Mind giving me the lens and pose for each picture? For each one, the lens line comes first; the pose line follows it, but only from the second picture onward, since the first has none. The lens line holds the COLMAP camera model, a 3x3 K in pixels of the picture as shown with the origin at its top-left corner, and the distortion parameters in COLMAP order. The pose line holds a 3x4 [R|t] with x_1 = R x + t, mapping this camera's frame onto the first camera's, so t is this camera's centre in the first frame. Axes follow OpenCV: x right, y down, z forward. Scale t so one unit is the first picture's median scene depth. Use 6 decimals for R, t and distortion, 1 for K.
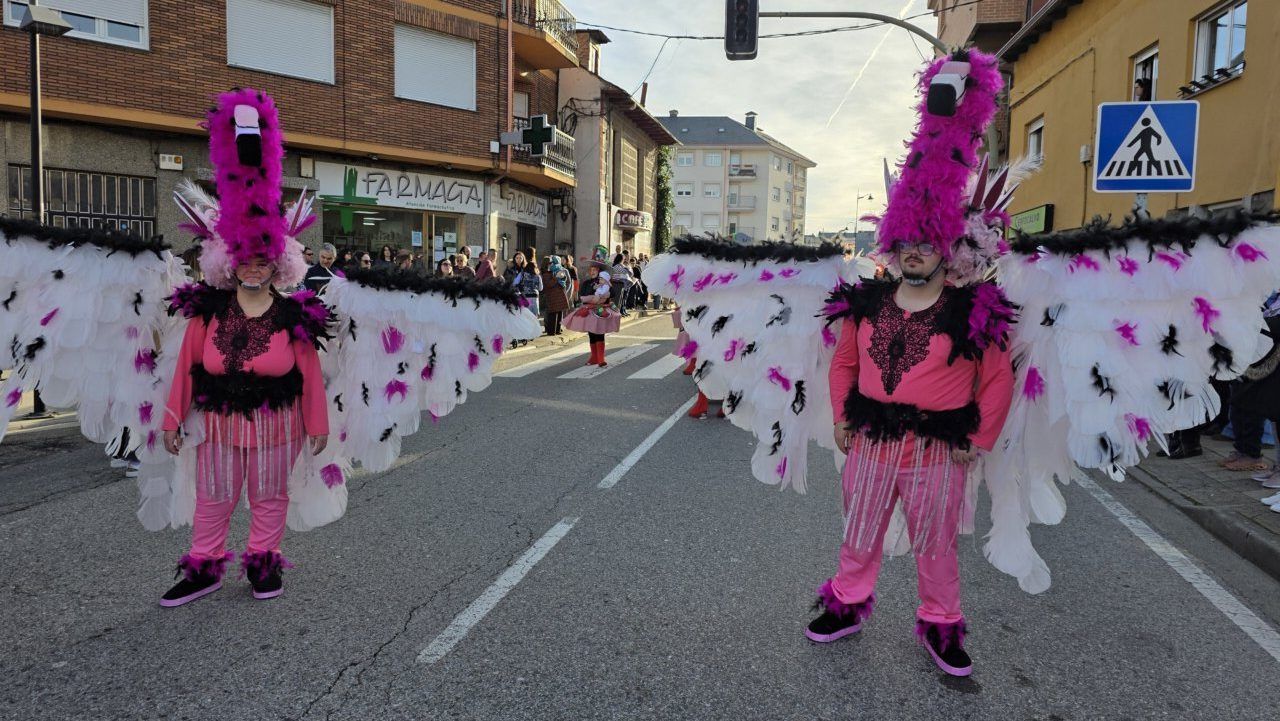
lens RADIAL K [[897.5, 0, 643.1], [0, 897.5, 364.2], [0, 0, 1]] dist [0.005722, -0.010070]
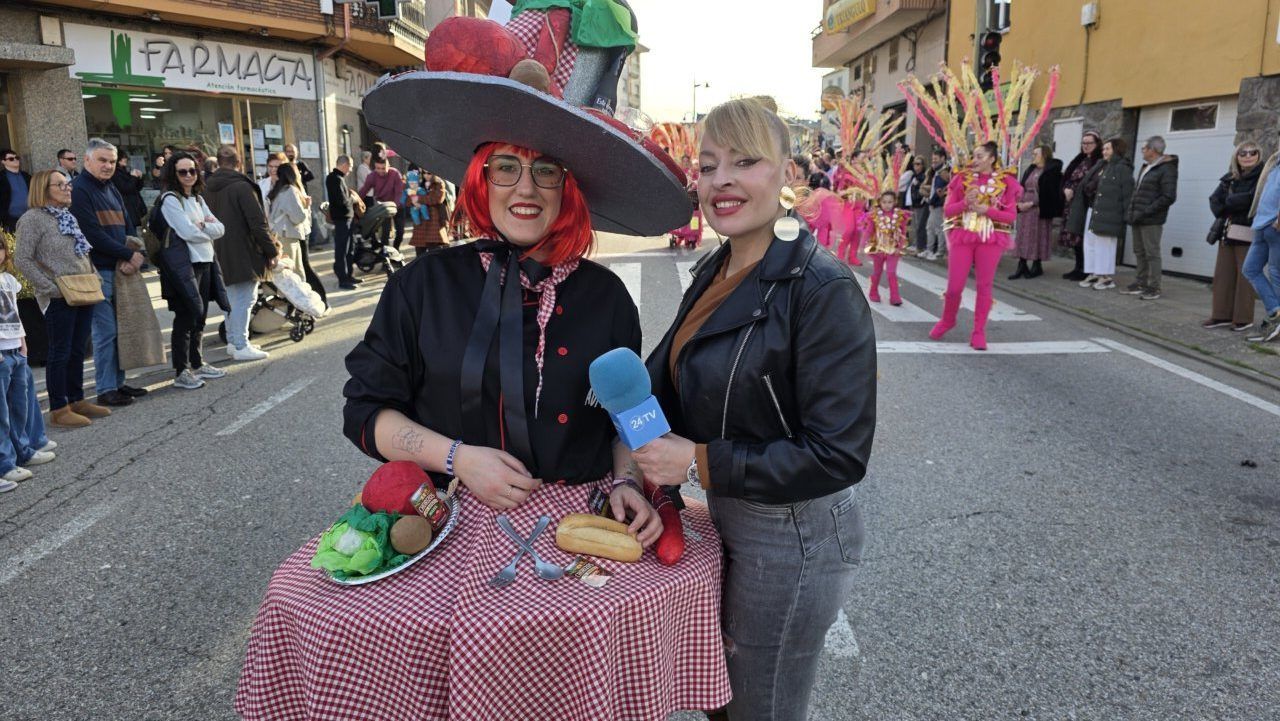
lens RADIAL K [[897.5, 0, 647.9], [0, 897.5, 360.1], [0, 0, 1]] dist [0.005722, -0.010070]
pose [[0.978848, -0.065736, 0.193740, -0.064951], [0.044064, 0.992489, 0.114122, -0.022414], [-0.199787, -0.103171, 0.974393, 0.181140]]
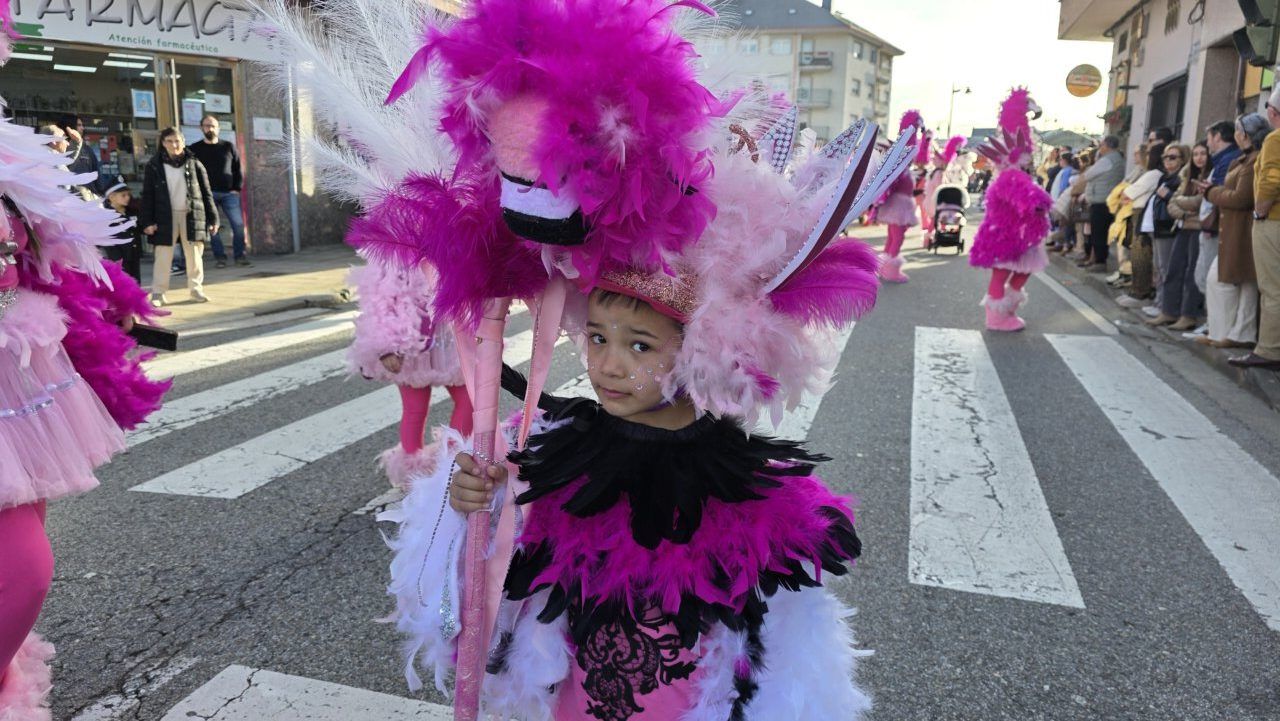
lens RADIAL K [[897.5, 0, 634.4], [0, 897.5, 352.5], [0, 0, 1]] dist [0.005722, -0.010070]
pose [[0.995193, 0.017165, -0.096415, 0.105672], [-0.008913, 0.996309, 0.085374, -0.034190], [0.097525, -0.084104, 0.991673, 0.444056]]
